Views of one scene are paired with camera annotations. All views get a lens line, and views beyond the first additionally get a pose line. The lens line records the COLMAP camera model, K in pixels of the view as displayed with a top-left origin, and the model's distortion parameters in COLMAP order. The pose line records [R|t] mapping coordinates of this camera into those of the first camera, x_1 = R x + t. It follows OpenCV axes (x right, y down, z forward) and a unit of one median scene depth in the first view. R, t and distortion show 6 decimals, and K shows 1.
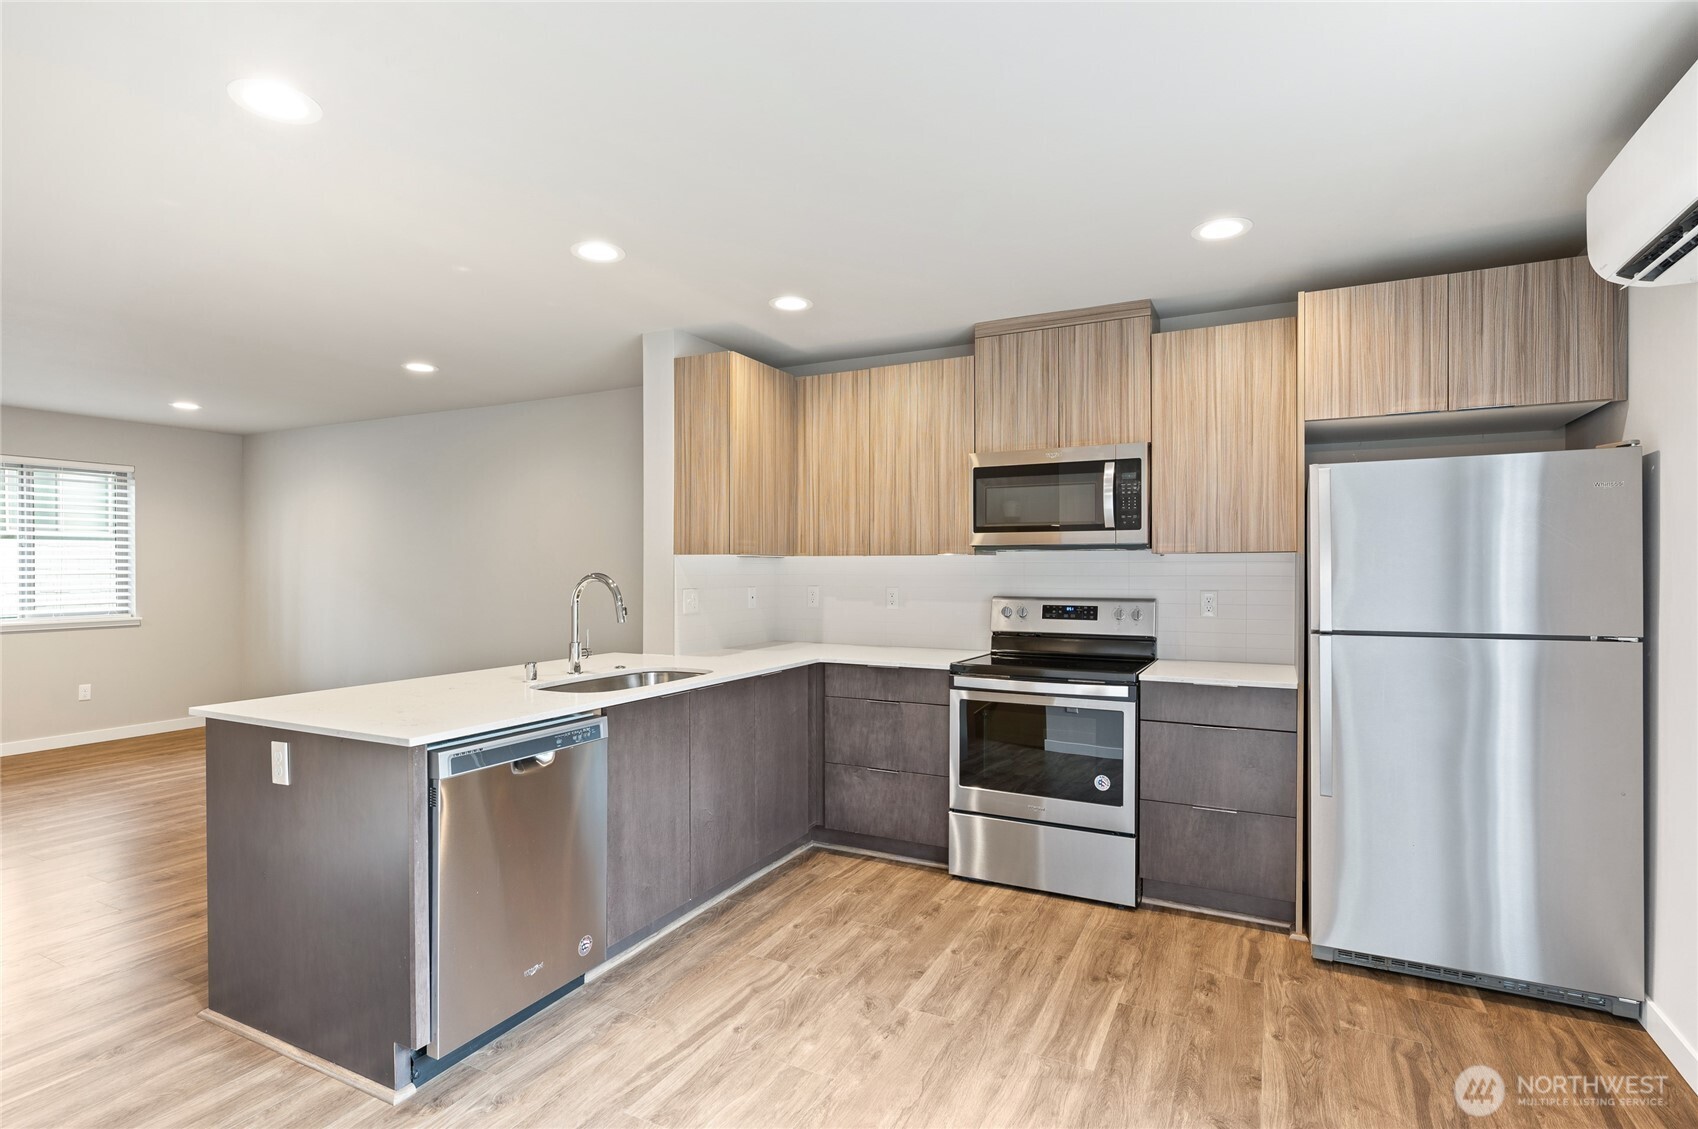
lens RADIAL K [[819.6, 0, 830.2], [0, 819.6, 572.5], [0, 0, 1]] dist [0.001552, 0.000490]
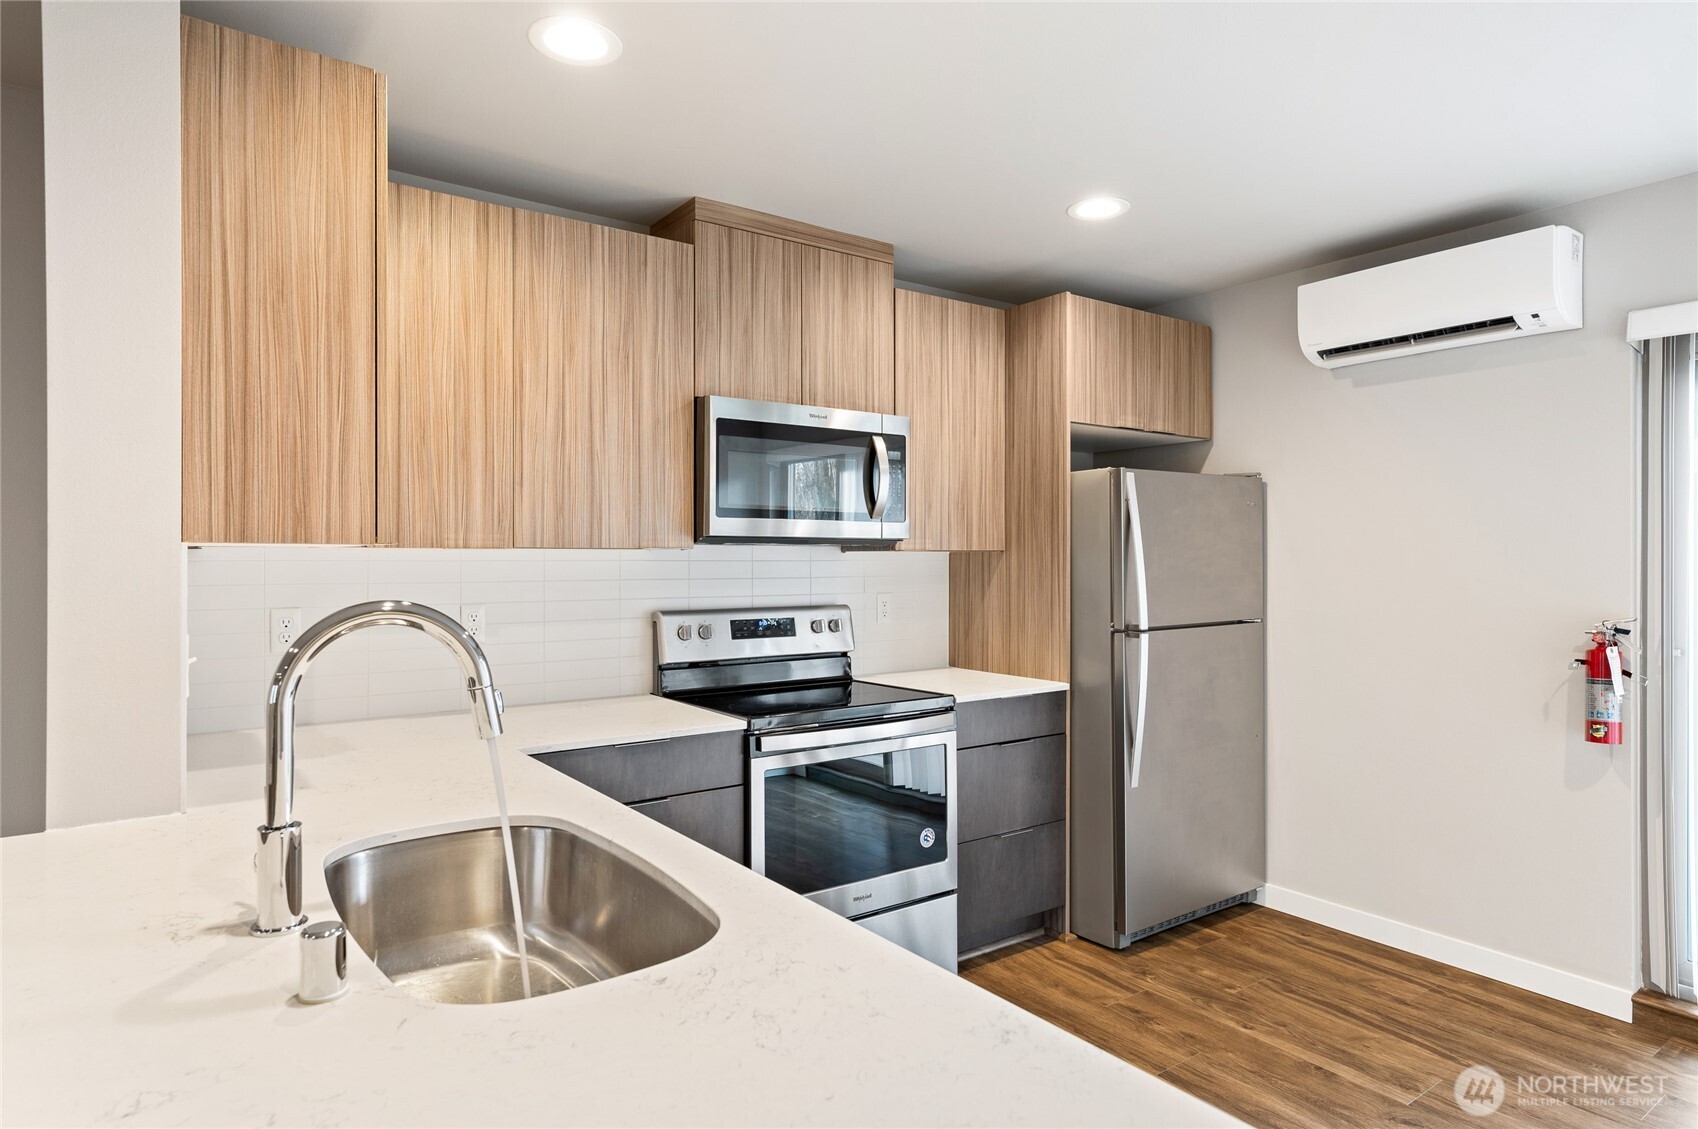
lens RADIAL K [[972.3, 0, 846.9], [0, 972.3, 564.5], [0, 0, 1]] dist [0.011814, 0.000109]
pose [[0.445712, -0.005838, 0.895157, -0.500046], [0.003818, 0.999982, 0.004621, -0.013821], [-0.895168, 0.001358, 0.445727, 0.584422]]
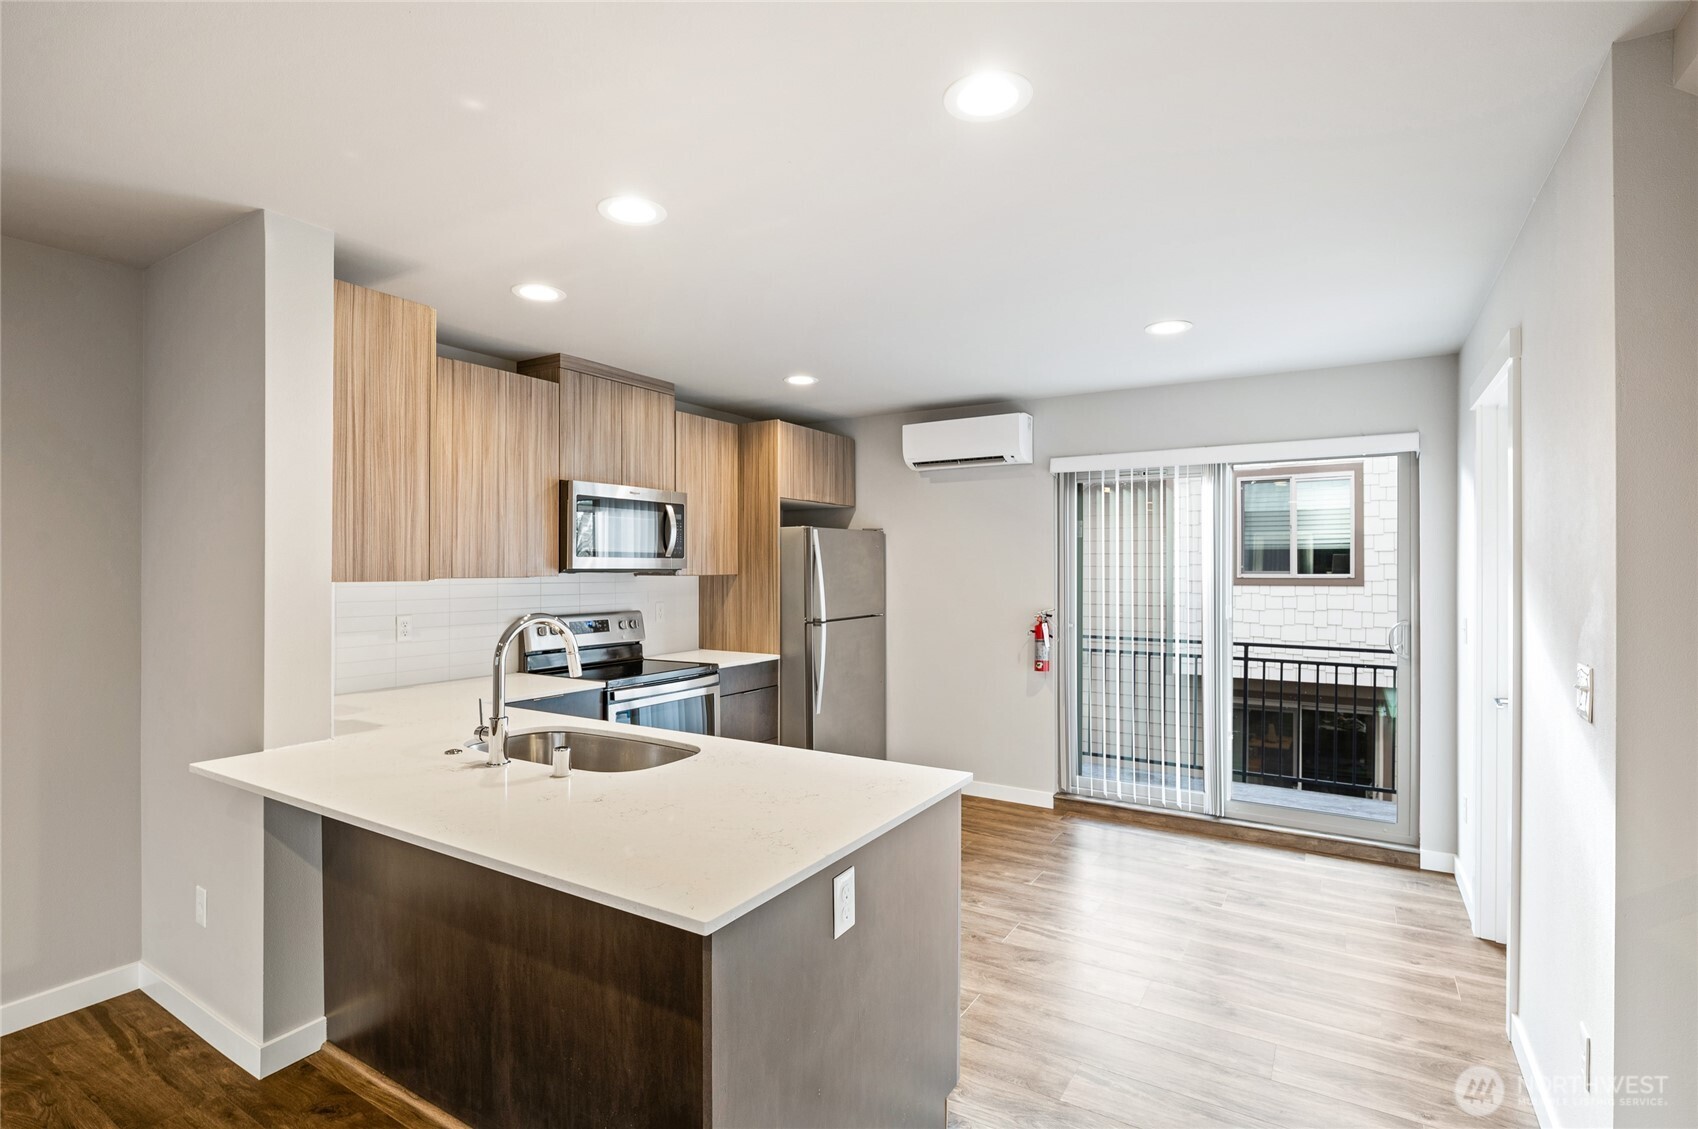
lens RADIAL K [[819.6, 0, 842.3], [0, 819.6, 565.1], [0, 0, 1]] dist [0.001552, 0.000490]
pose [[0.081151, 0.001980, 0.996700, -0.878706], [0.004846, 0.999985, -0.002381, -0.035126], [-0.996690, 0.005023, 0.081140, 0.604553]]
